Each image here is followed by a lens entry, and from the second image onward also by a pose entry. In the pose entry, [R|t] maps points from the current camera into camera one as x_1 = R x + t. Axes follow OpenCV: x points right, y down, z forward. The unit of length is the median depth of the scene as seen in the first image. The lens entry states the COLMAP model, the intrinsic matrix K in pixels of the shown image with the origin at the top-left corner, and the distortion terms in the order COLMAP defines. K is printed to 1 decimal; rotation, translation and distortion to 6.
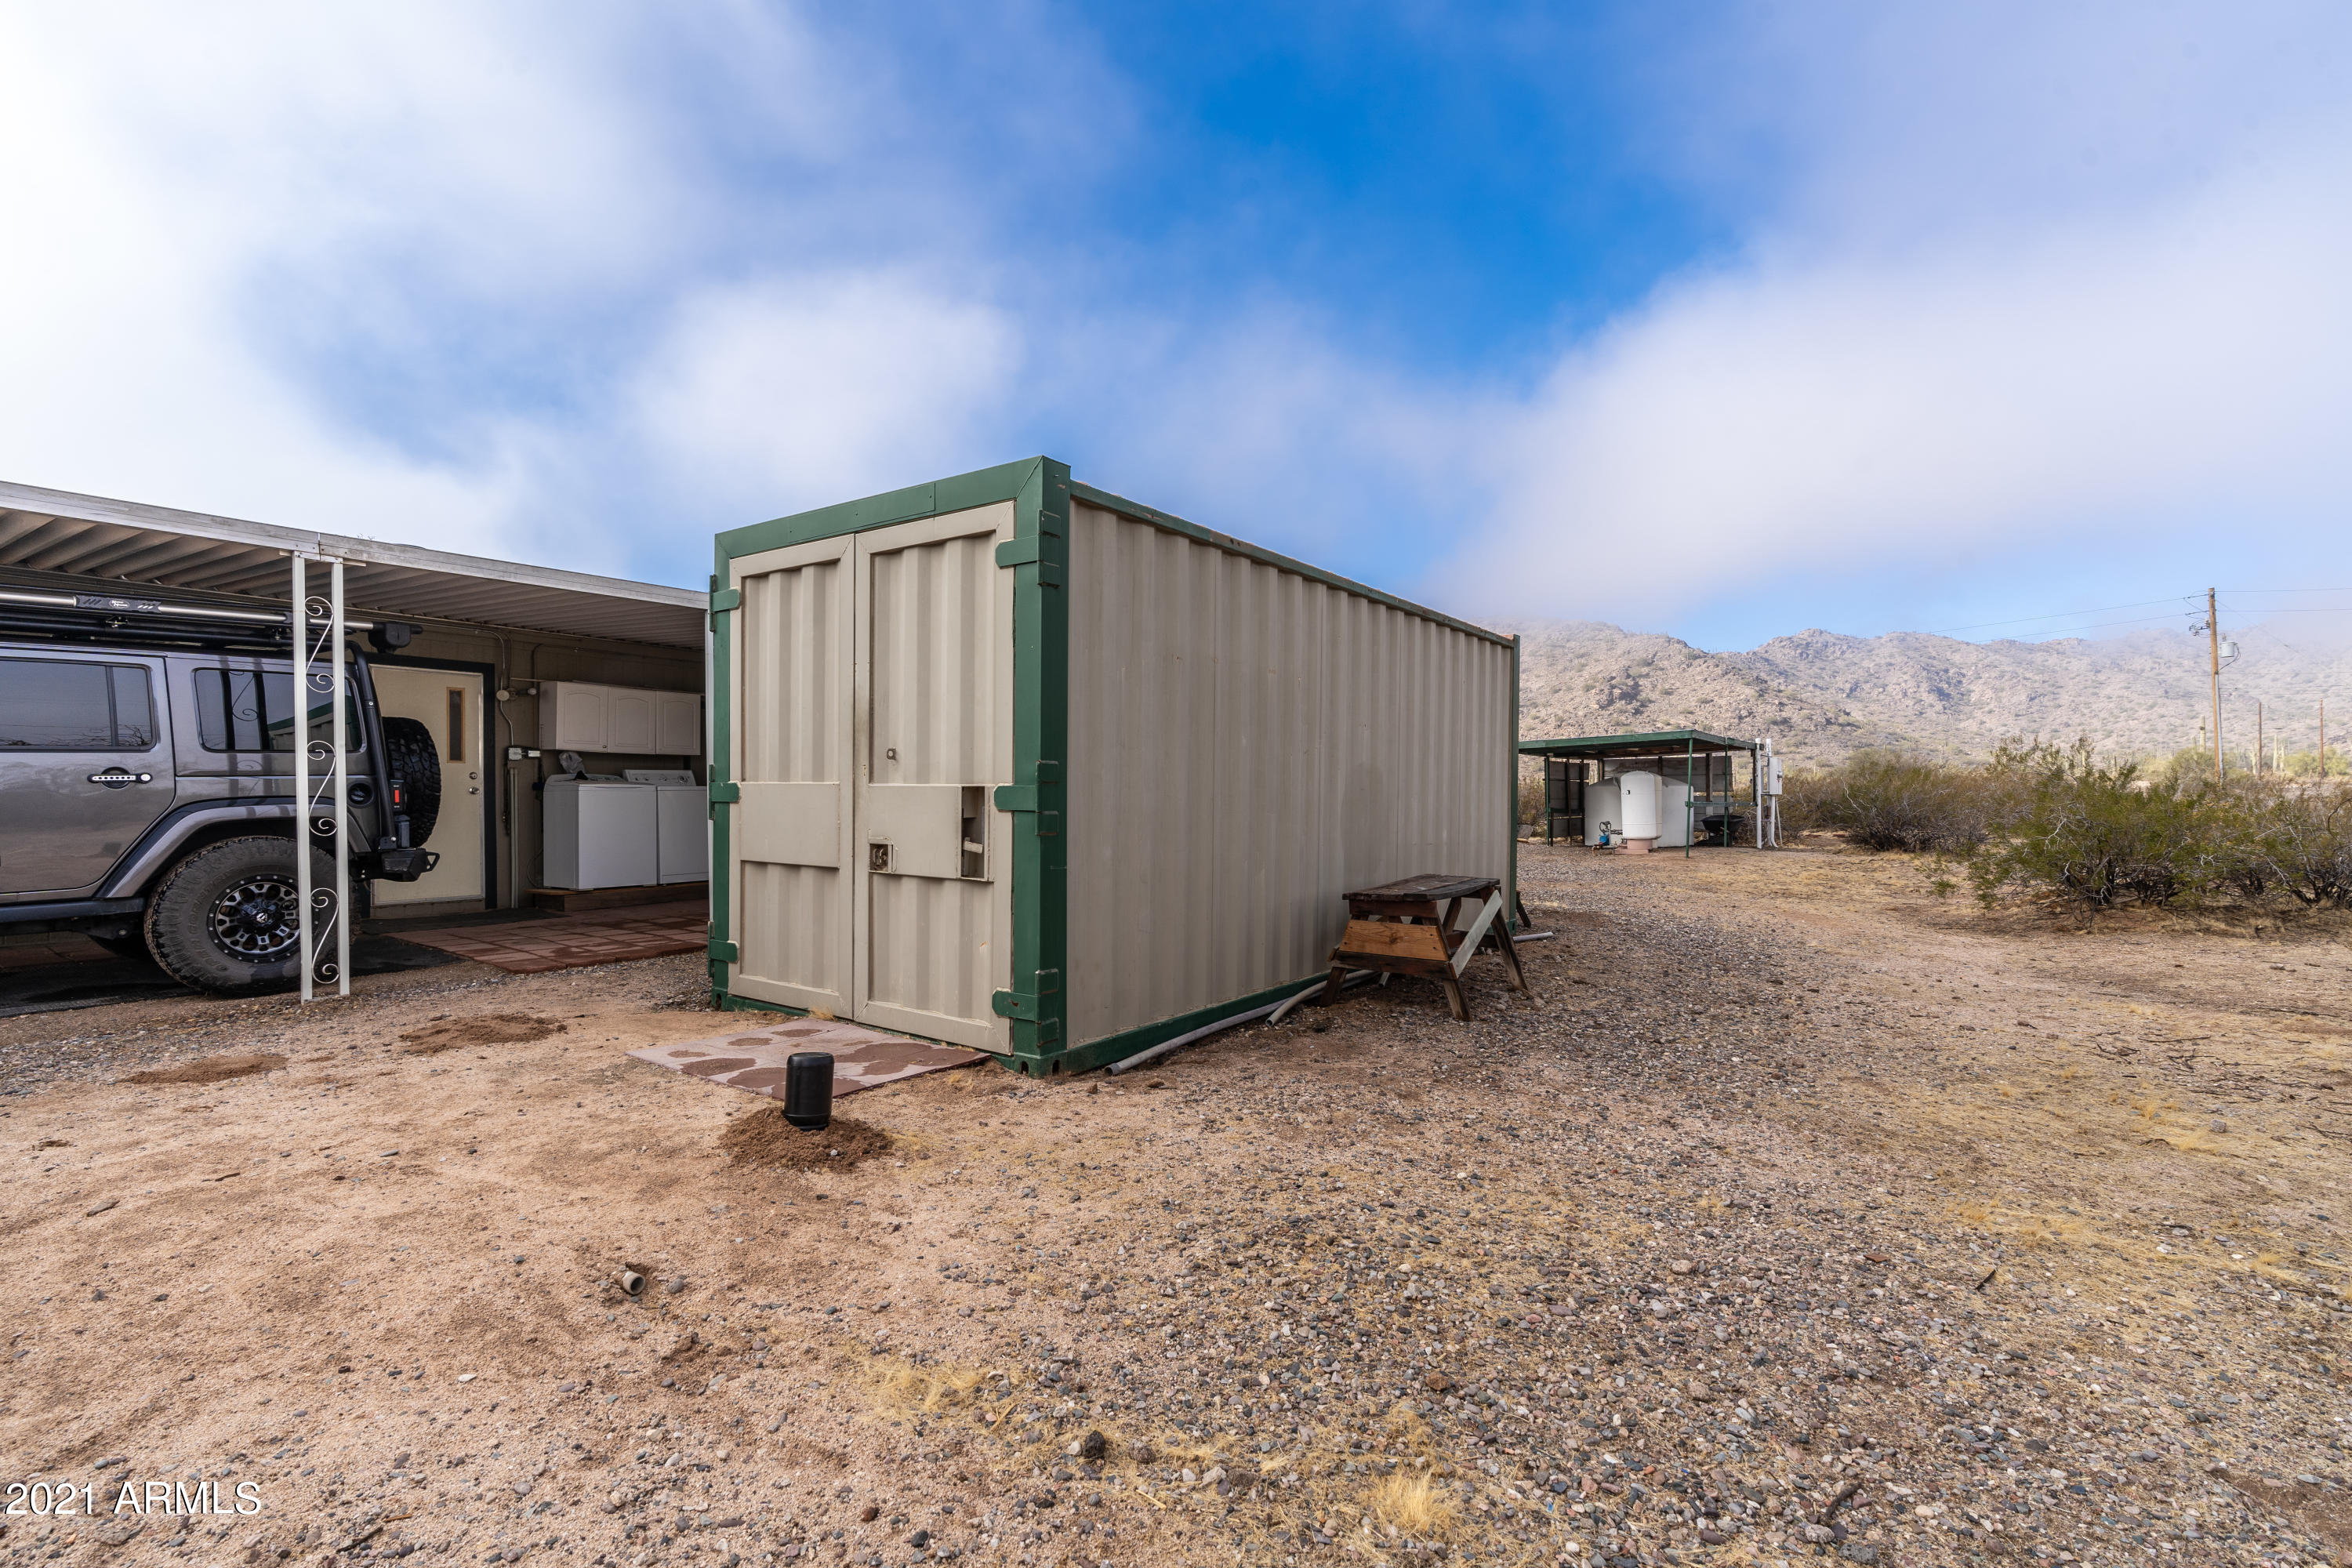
lens RADIAL K [[1074.9, 0, 1176.0], [0, 1074.9, 784.0], [0, 0, 1]] dist [-0.003864, -0.000607]
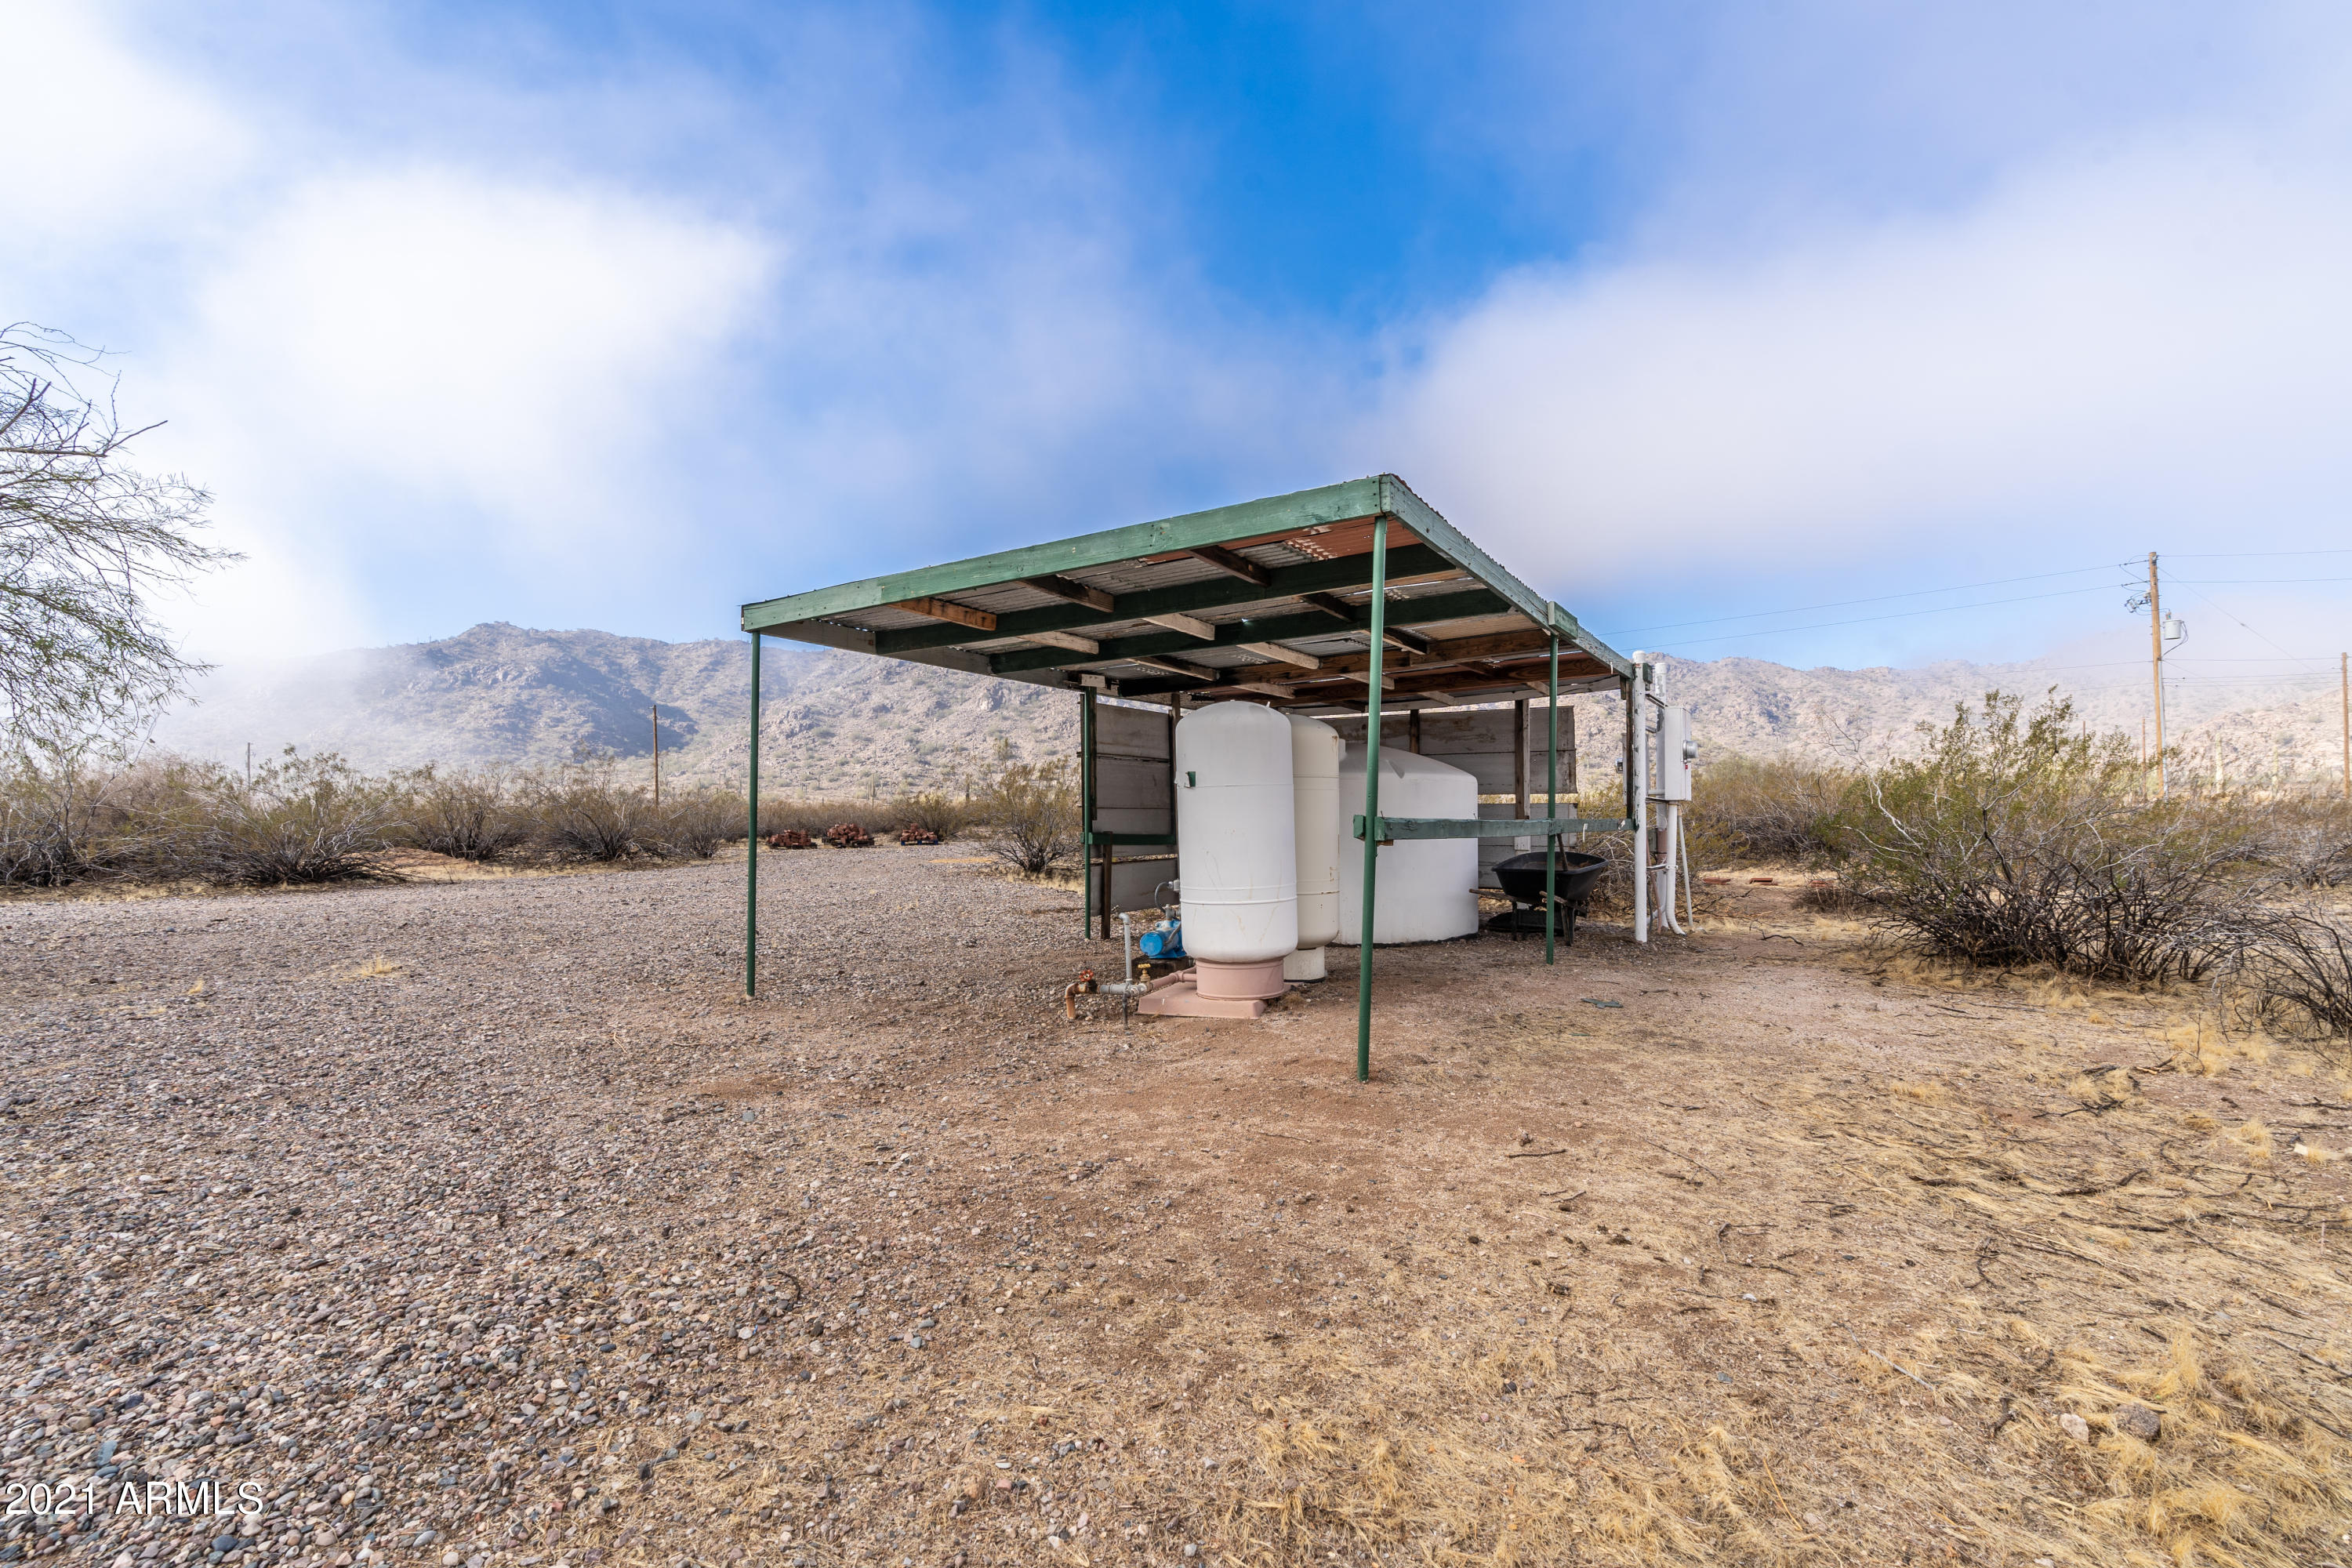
lens RADIAL K [[1074.9, 0, 1176.0], [0, 1074.9, 784.0], [0, 0, 1]] dist [-0.003864, -0.000607]
pose [[0.993314, 0.008190, 0.115151, 0.073692], [-0.006786, 0.999898, -0.012574, 0.002231], [-0.115242, 0.011708, 0.993268, 0.141024]]
